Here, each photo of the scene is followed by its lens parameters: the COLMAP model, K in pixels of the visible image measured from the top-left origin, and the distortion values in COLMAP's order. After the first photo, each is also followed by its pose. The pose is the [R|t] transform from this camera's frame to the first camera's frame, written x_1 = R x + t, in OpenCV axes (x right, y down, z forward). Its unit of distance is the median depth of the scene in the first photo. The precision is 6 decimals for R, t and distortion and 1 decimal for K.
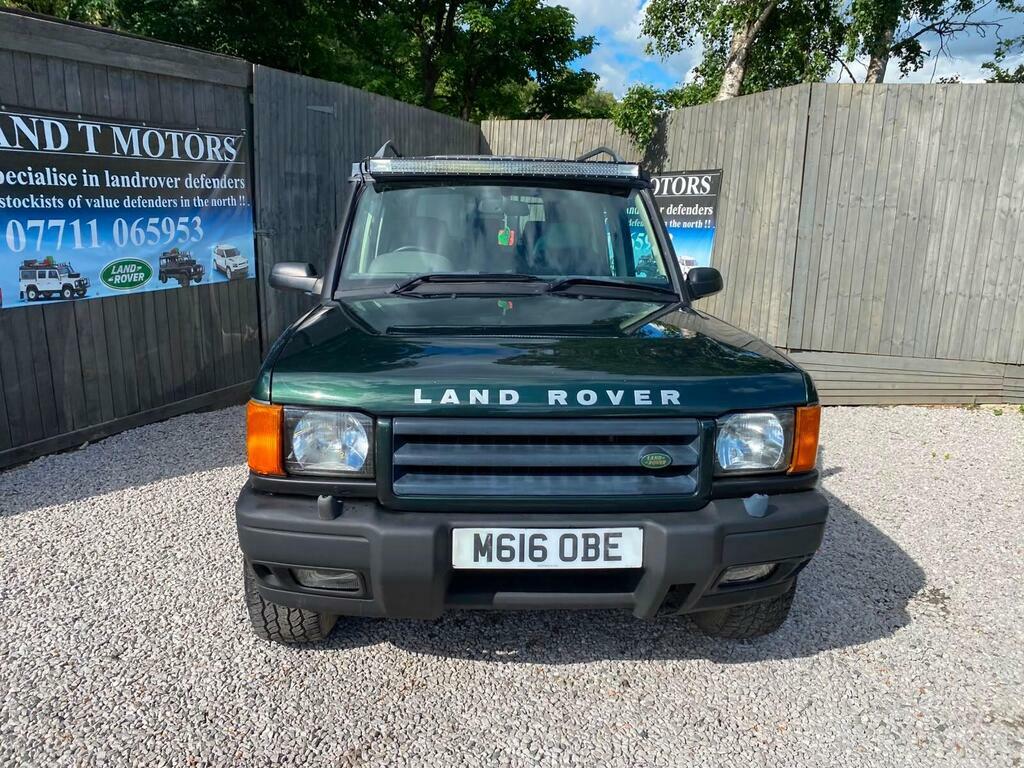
lens RADIAL K [[783.4, 0, 509.1], [0, 783.4, 369.8], [0, 0, 1]] dist [0.010058, -0.000844]
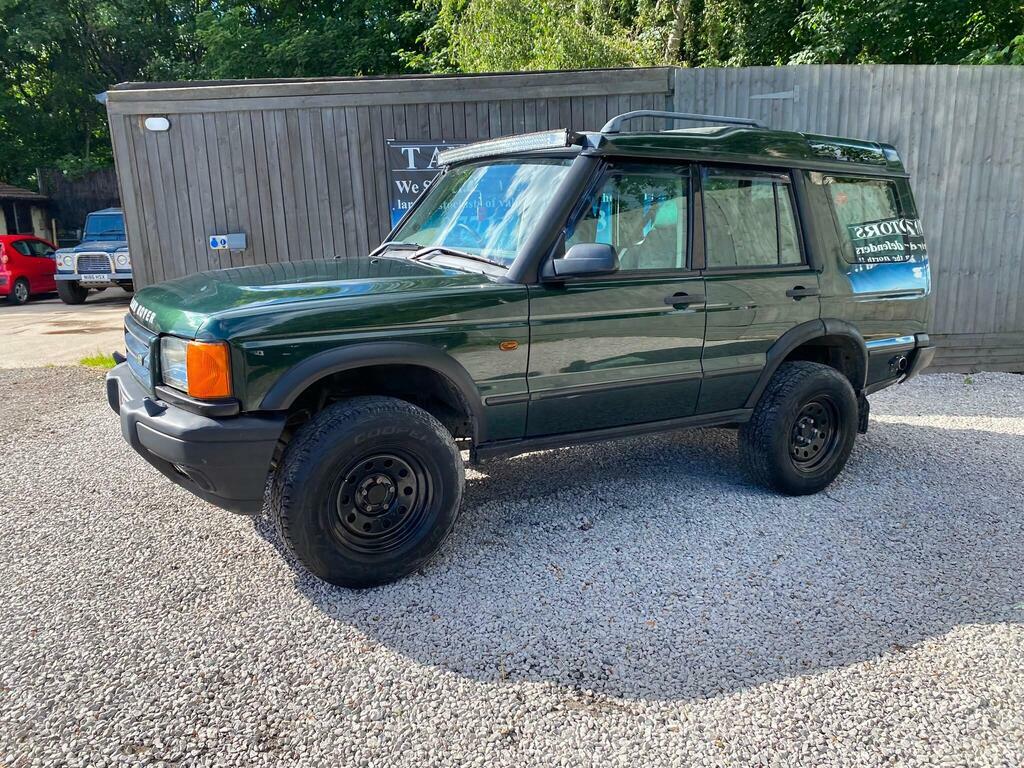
lens RADIAL K [[783.1, 0, 509.6], [0, 783.1, 389.5], [0, 0, 1]] dist [0.010329, -0.006626]
pose [[0.448901, 0.163611, -0.878476, 0.770436], [-0.151765, 0.982772, 0.105484, -0.037408], [0.880600, 0.085970, 0.465997, 0.412341]]
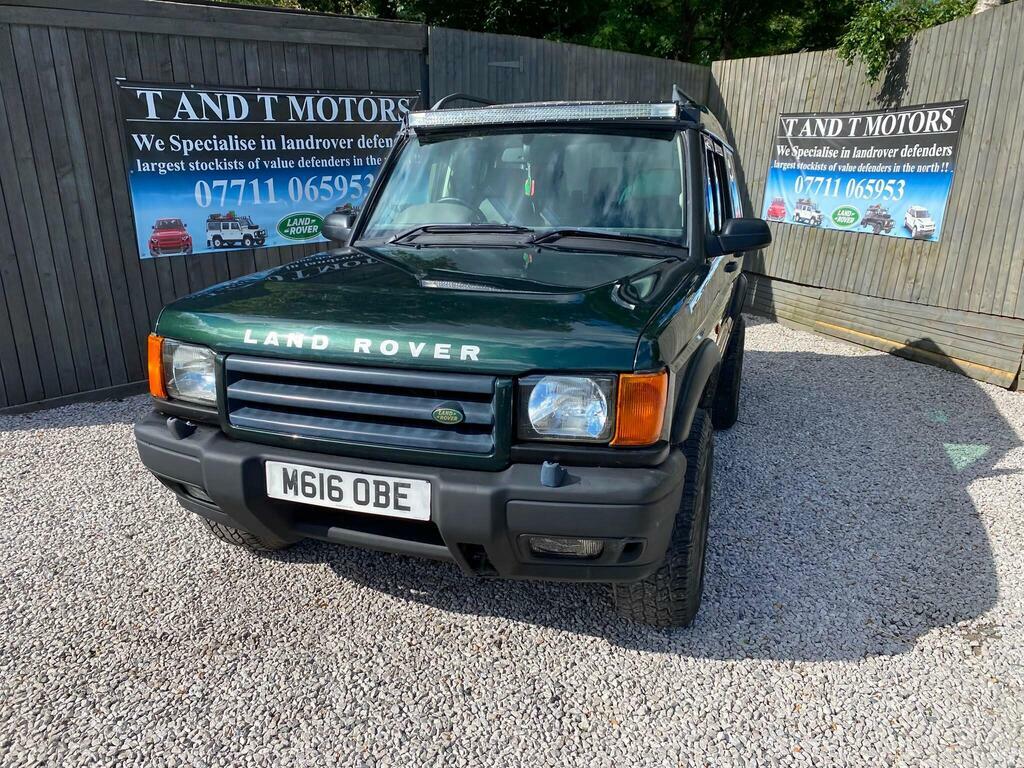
lens RADIAL K [[788.0, 0, 512.8], [0, 788.0, 368.6], [0, 0, 1]] dist [0.002963, 0.002386]
pose [[0.920473, 0.069842, -0.384516, 0.279590], [-0.048986, 0.996761, 0.063783, -0.003979], [0.387725, -0.039874, 0.920912, 0.058794]]
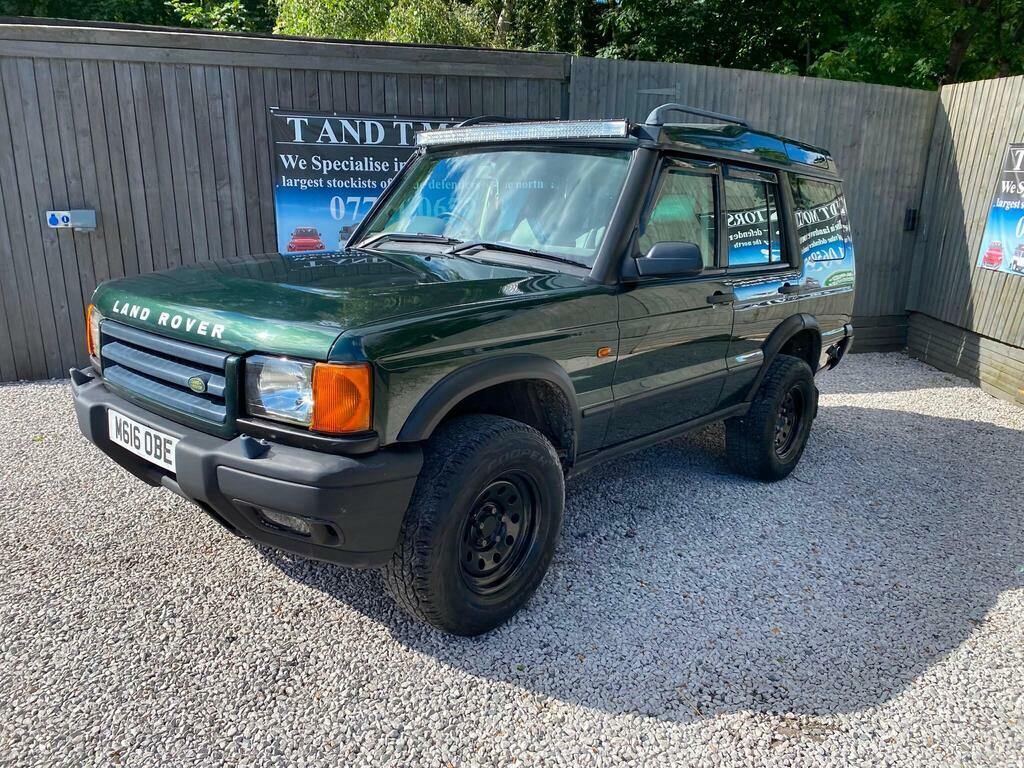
lens RADIAL K [[786.7, 0, 509.1], [0, 786.7, 385.7], [0, 0, 1]] dist [0.010704, -0.007103]
pose [[0.705224, 0.158979, -0.690931, 0.559987], [-0.145130, 0.986269, 0.078802, -0.015439], [0.693972, 0.044701, 0.718613, 0.222400]]
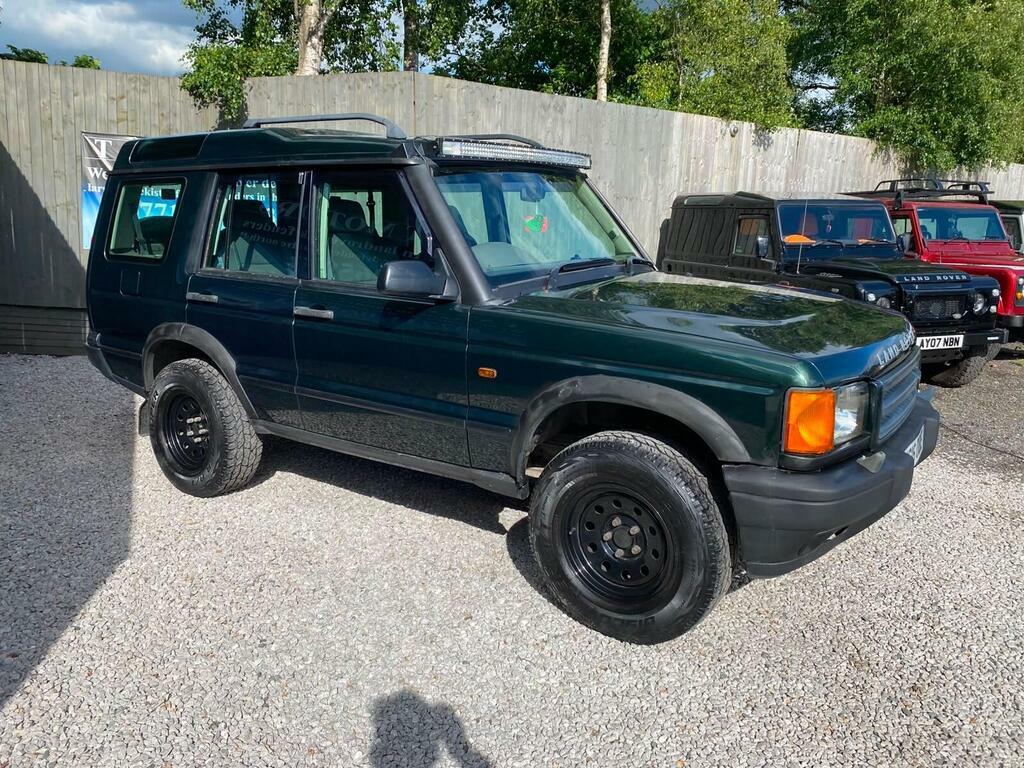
lens RADIAL K [[771.6, 0, 509.3], [0, 771.6, 384.2], [0, 0, 1]] dist [0.004135, -0.001930]
pose [[0.640856, -0.182513, 0.745649, -0.622652], [0.133992, 0.983010, 0.125452, -0.071553], [-0.755877, 0.019514, 0.654423, 0.277631]]
